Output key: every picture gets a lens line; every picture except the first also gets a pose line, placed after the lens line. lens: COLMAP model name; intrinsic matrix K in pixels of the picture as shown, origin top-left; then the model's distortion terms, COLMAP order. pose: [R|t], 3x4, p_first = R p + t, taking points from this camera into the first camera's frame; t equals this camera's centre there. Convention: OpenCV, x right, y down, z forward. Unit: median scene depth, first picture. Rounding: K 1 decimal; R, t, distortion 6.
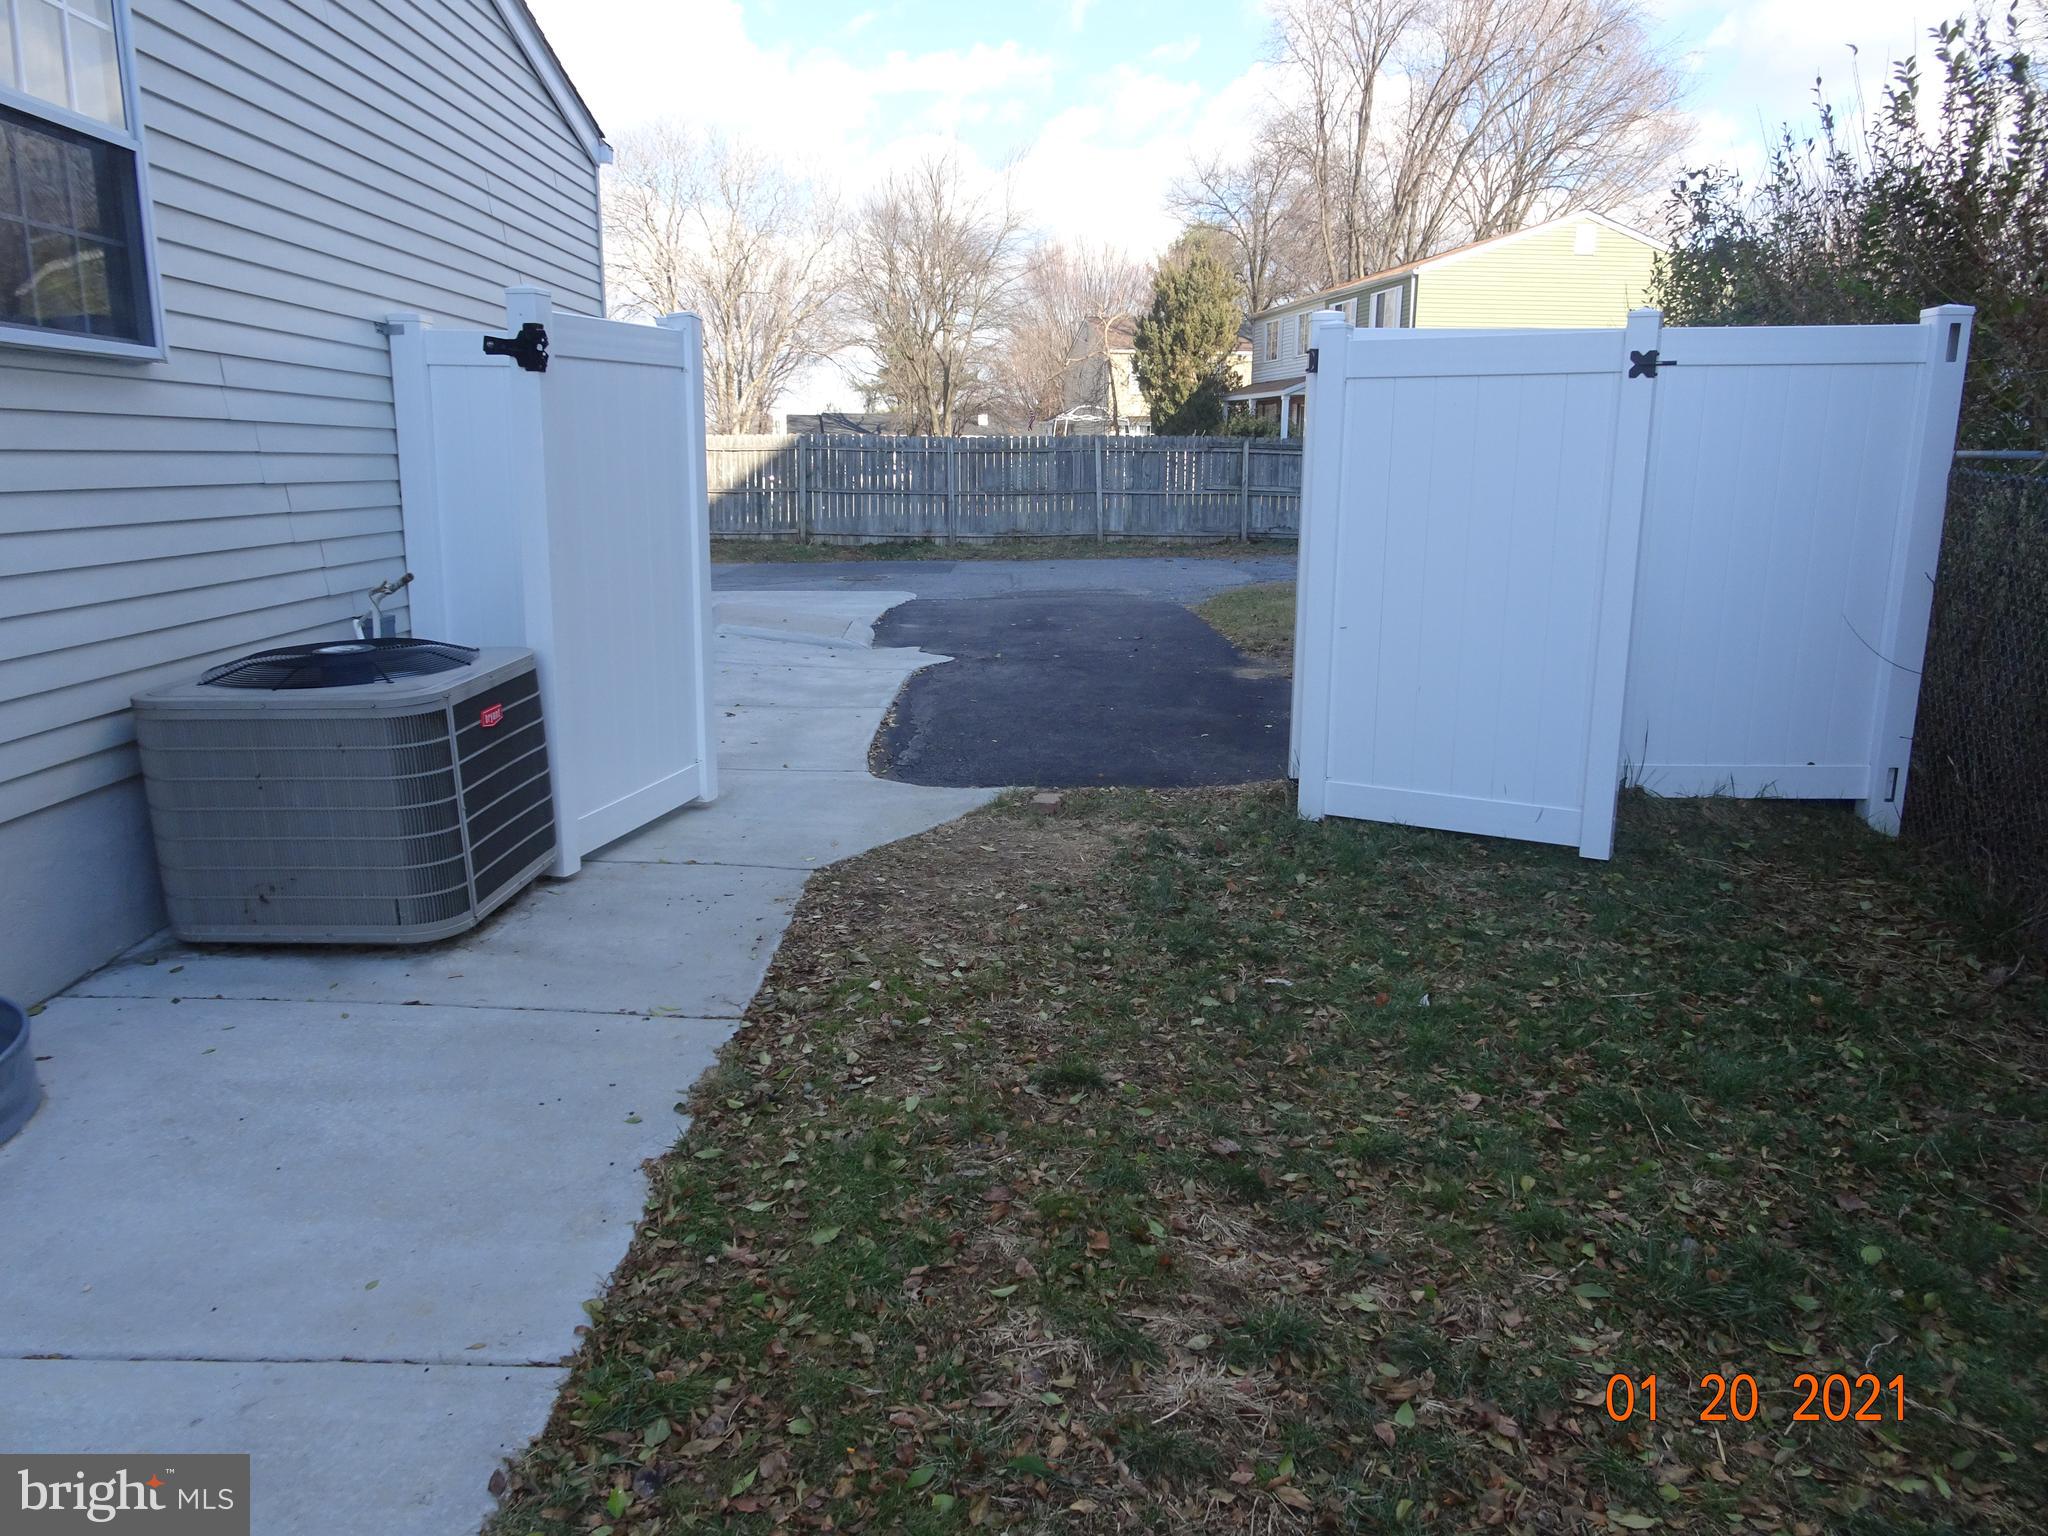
lens RADIAL K [[1471.6, 0, 1024.1], [0, 1471.6, 777.9], [0, 0, 1]] dist [0.013520, 0.003384]
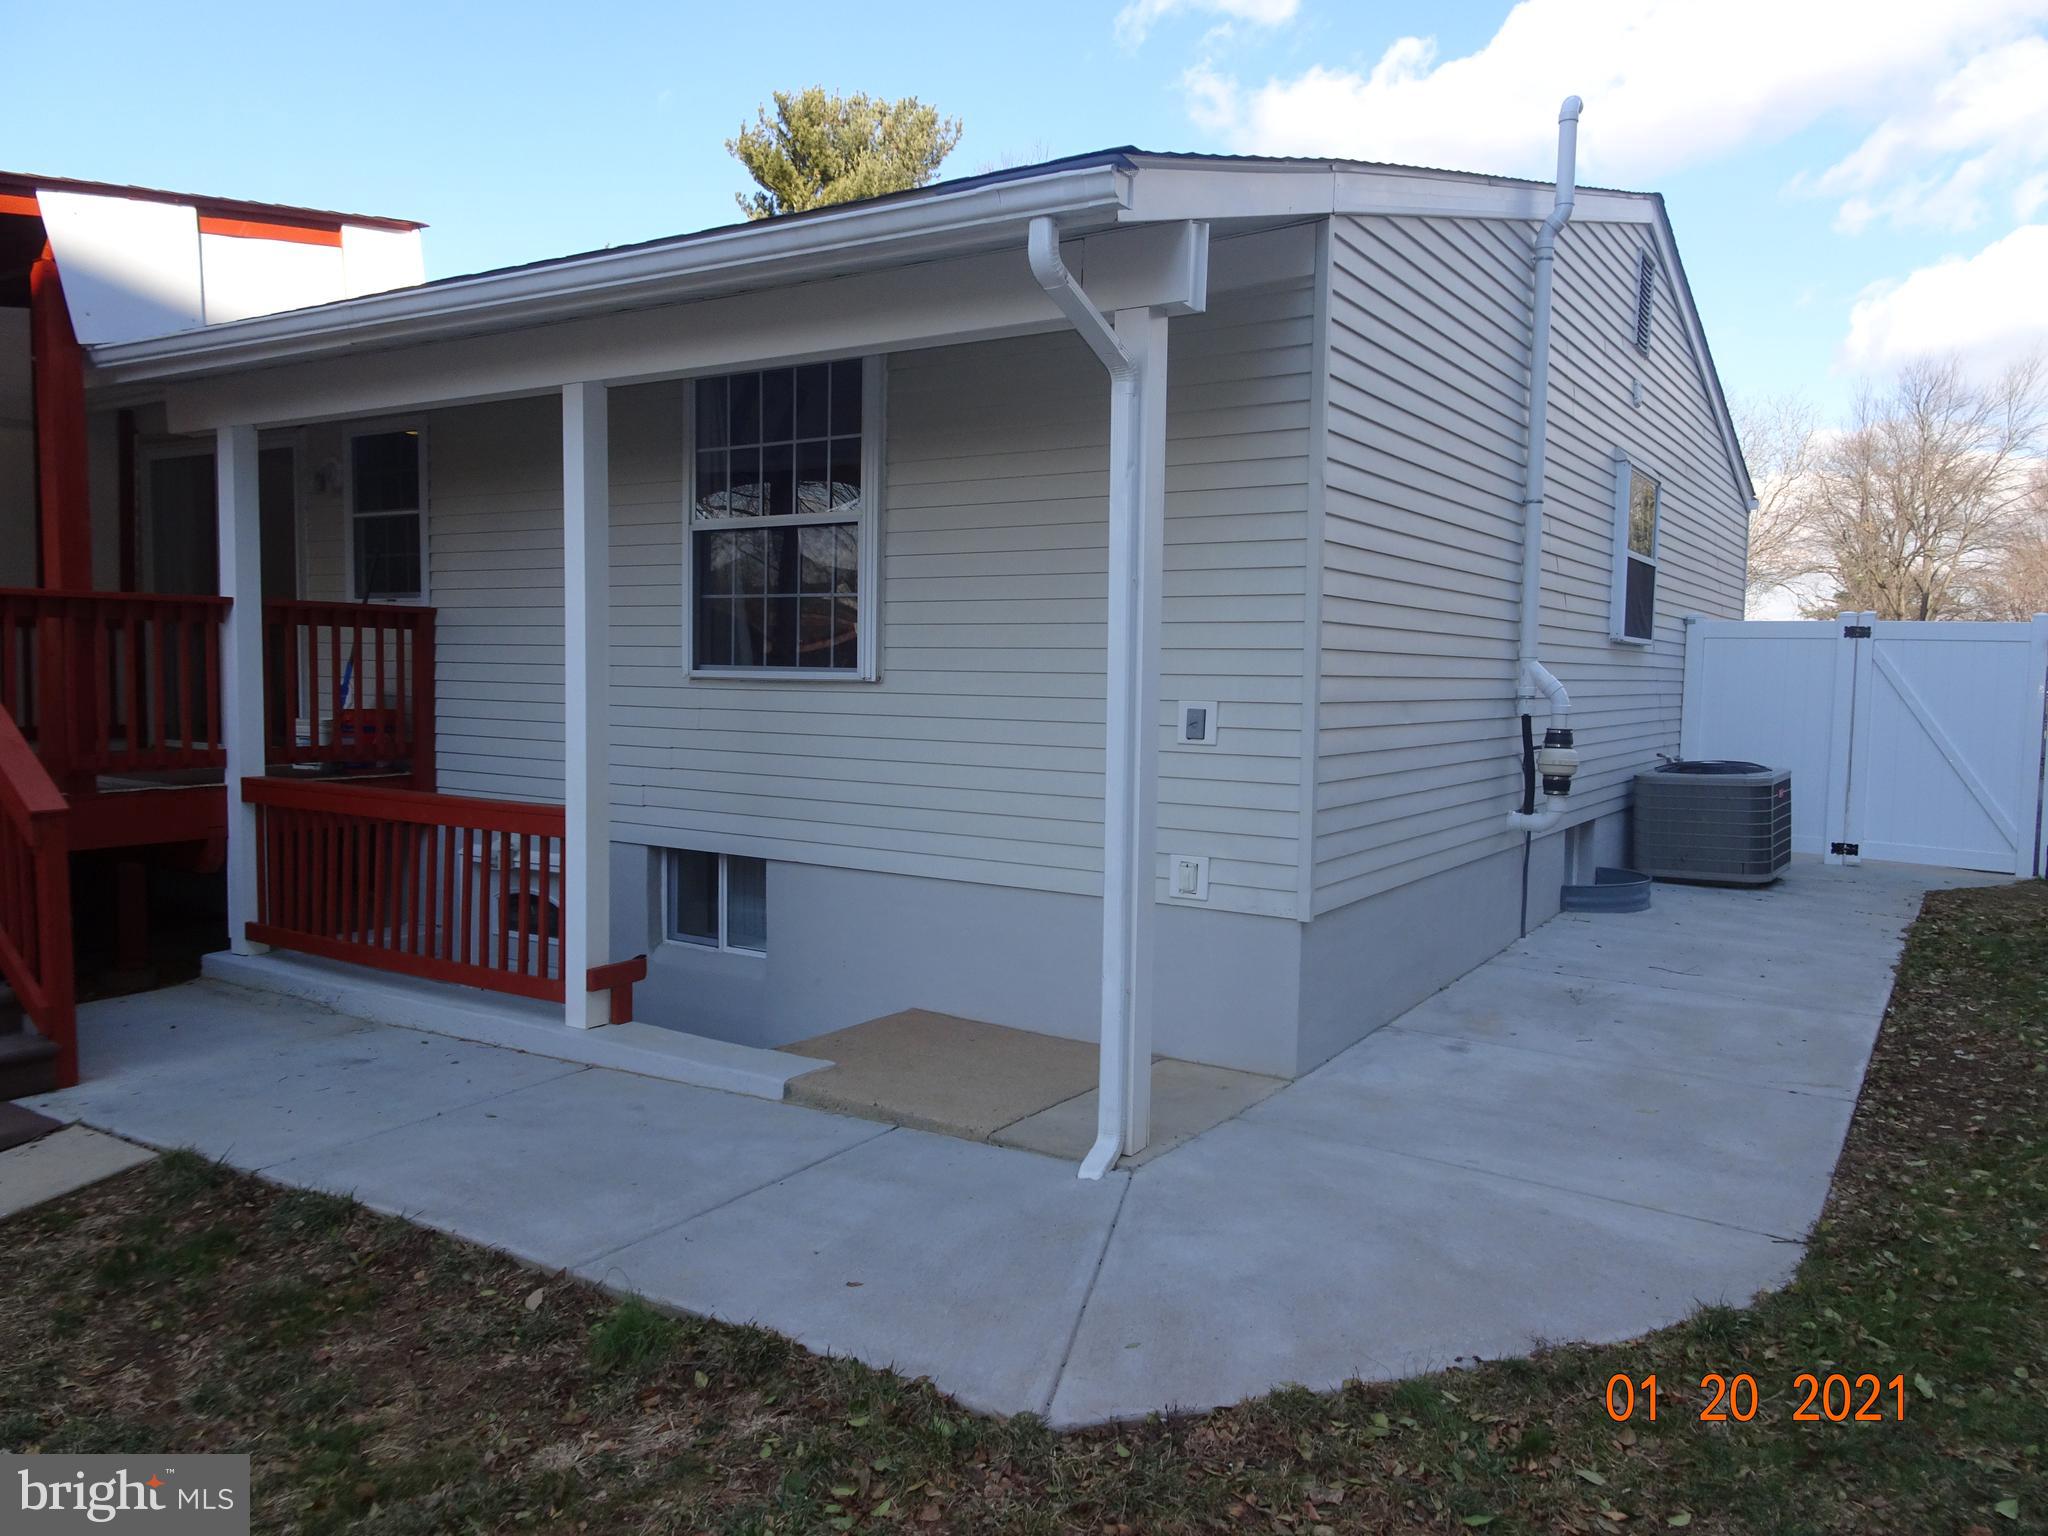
lens RADIAL K [[1471.6, 0, 1028.8], [0, 1471.6, 763.7], [0, 0, 1]] dist [0.013520, 0.003384]
pose [[0.834061, 0.040757, -0.550164, -0.004656], [-0.126804, 0.984729, -0.119288, 0.020346], [0.536901, 0.169257, 0.826492, -0.093352]]
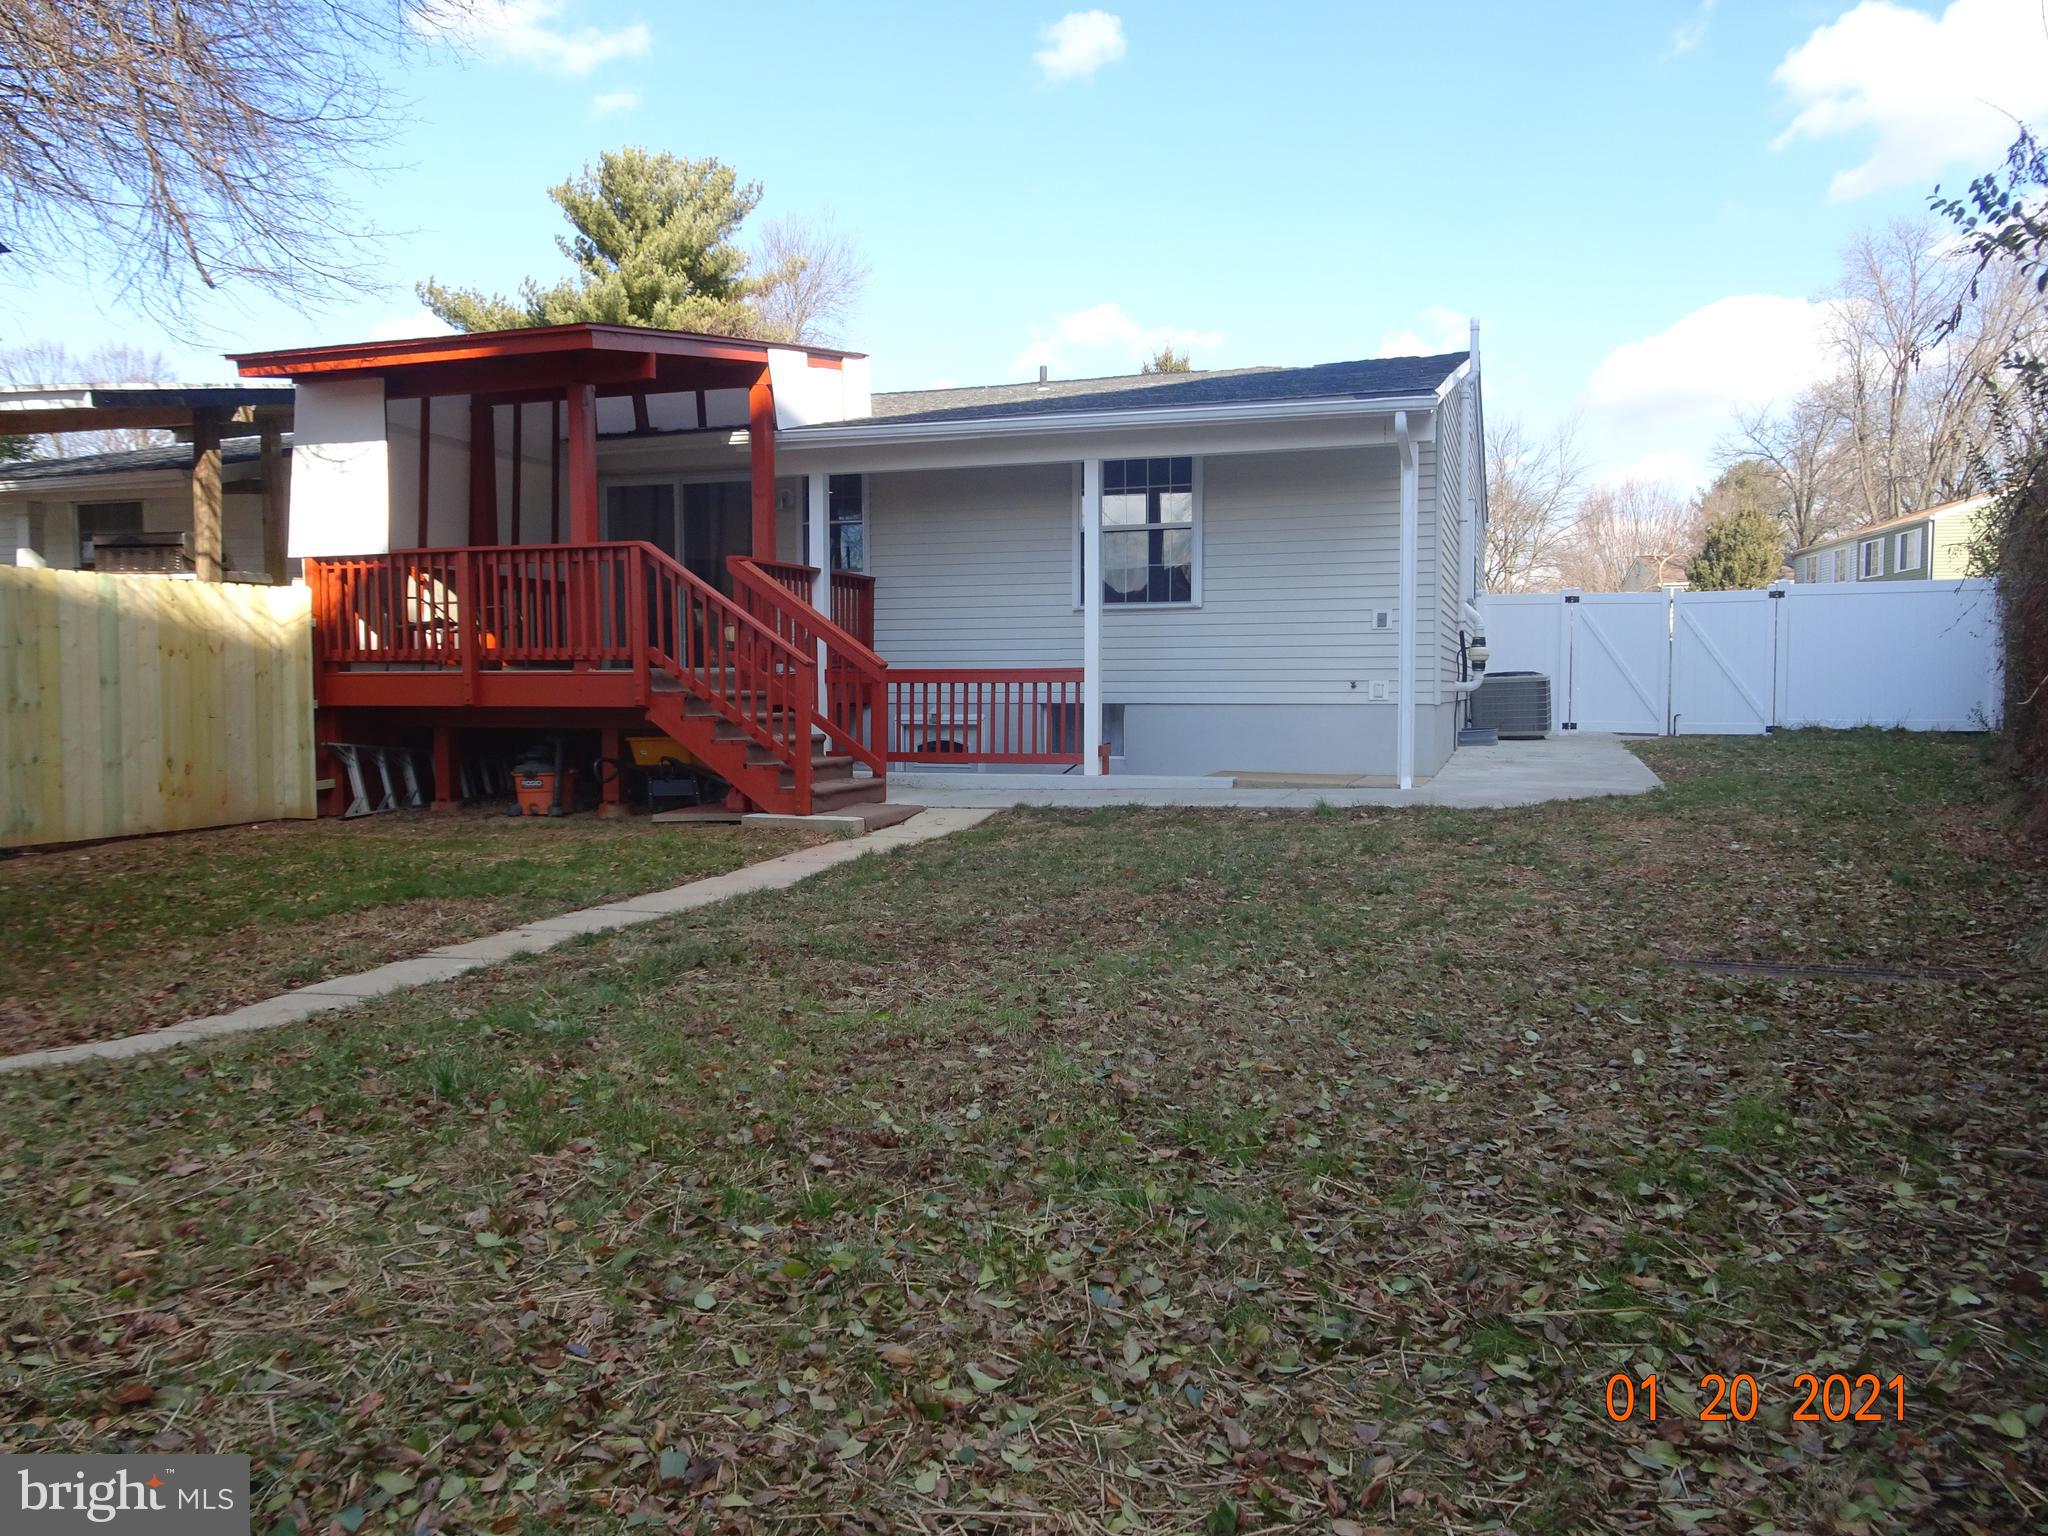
lens RADIAL K [[1471.6, 0, 1032.0], [0, 1471.6, 773.5], [0, 0, 1]] dist [0.013520, 0.003384]
pose [[0.943960, 0.007150, -0.329983, -0.022209], [-0.059635, 0.987006, -0.149206, 0.054198], [0.324628, 0.160523, 0.932121, -0.196776]]
